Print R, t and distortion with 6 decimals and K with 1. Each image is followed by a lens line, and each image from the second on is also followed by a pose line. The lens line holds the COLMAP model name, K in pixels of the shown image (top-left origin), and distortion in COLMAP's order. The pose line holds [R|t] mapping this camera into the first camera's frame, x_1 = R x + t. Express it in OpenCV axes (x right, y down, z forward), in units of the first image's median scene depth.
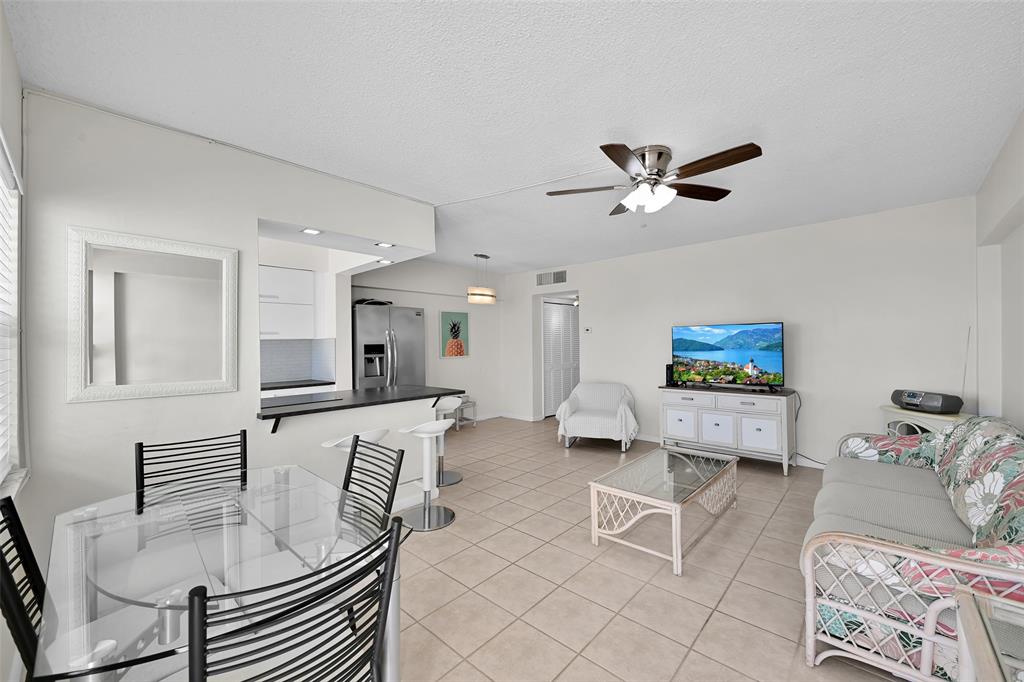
lens RADIAL K [[406.5, 0, 512.0], [0, 406.5, 341.0], [0, 0, 1]] dist [-0.000405, -0.000134]
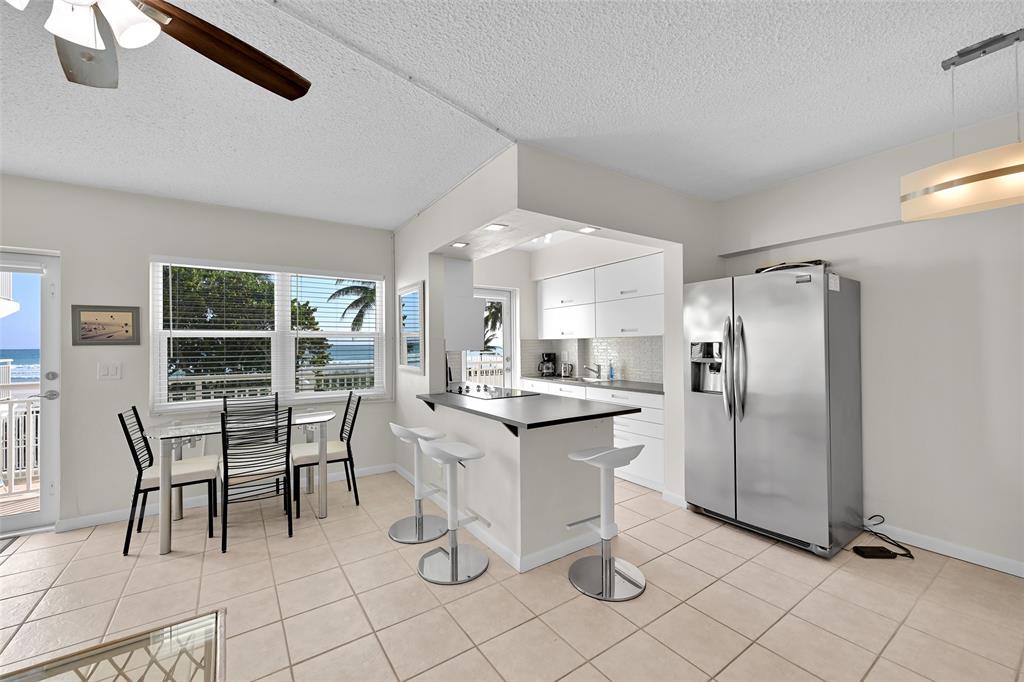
lens RADIAL K [[406.5, 0, 512.0], [0, 406.5, 341.0], [0, 0, 1]] dist [-0.000405, -0.000134]
pose [[-0.225267, -0.000252, -0.974297, 0.253784], [0.014073, 0.999895, -0.003513, 0.003158], [0.974195, -0.014502, -0.225240, 0.617560]]
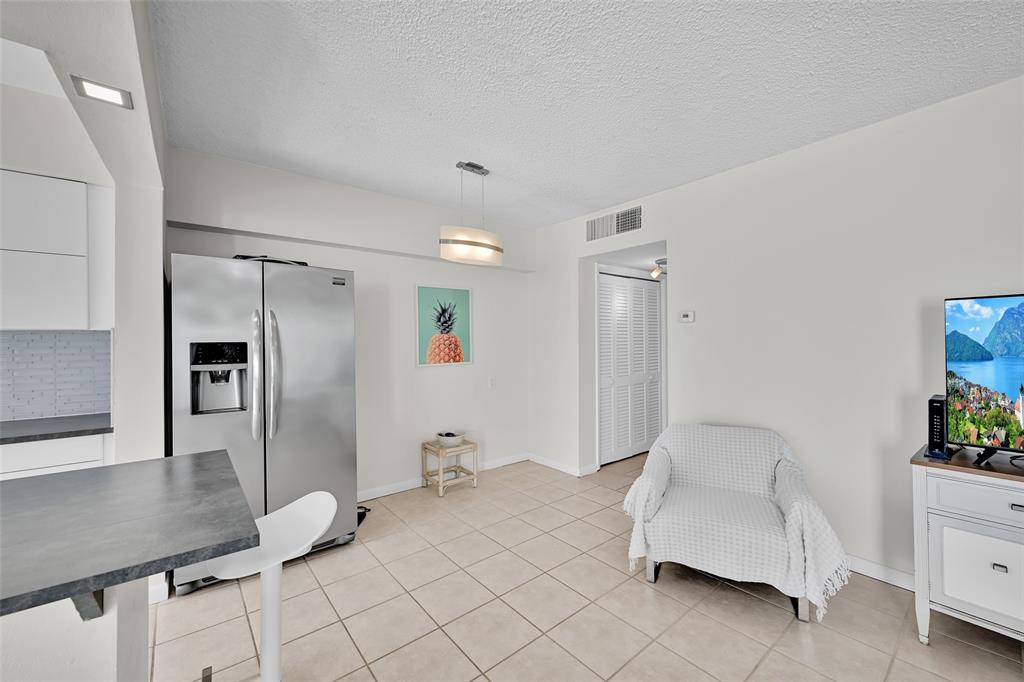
lens RADIAL K [[406.5, 0, 512.0], [0, 406.5, 341.0], [0, 0, 1]] dist [-0.000405, -0.000134]
pose [[0.990215, 0.002721, -0.139521, 0.038590], [-0.002316, 0.999993, 0.003064, 0.003368], [0.139528, -0.002711, 0.990214, 0.431846]]
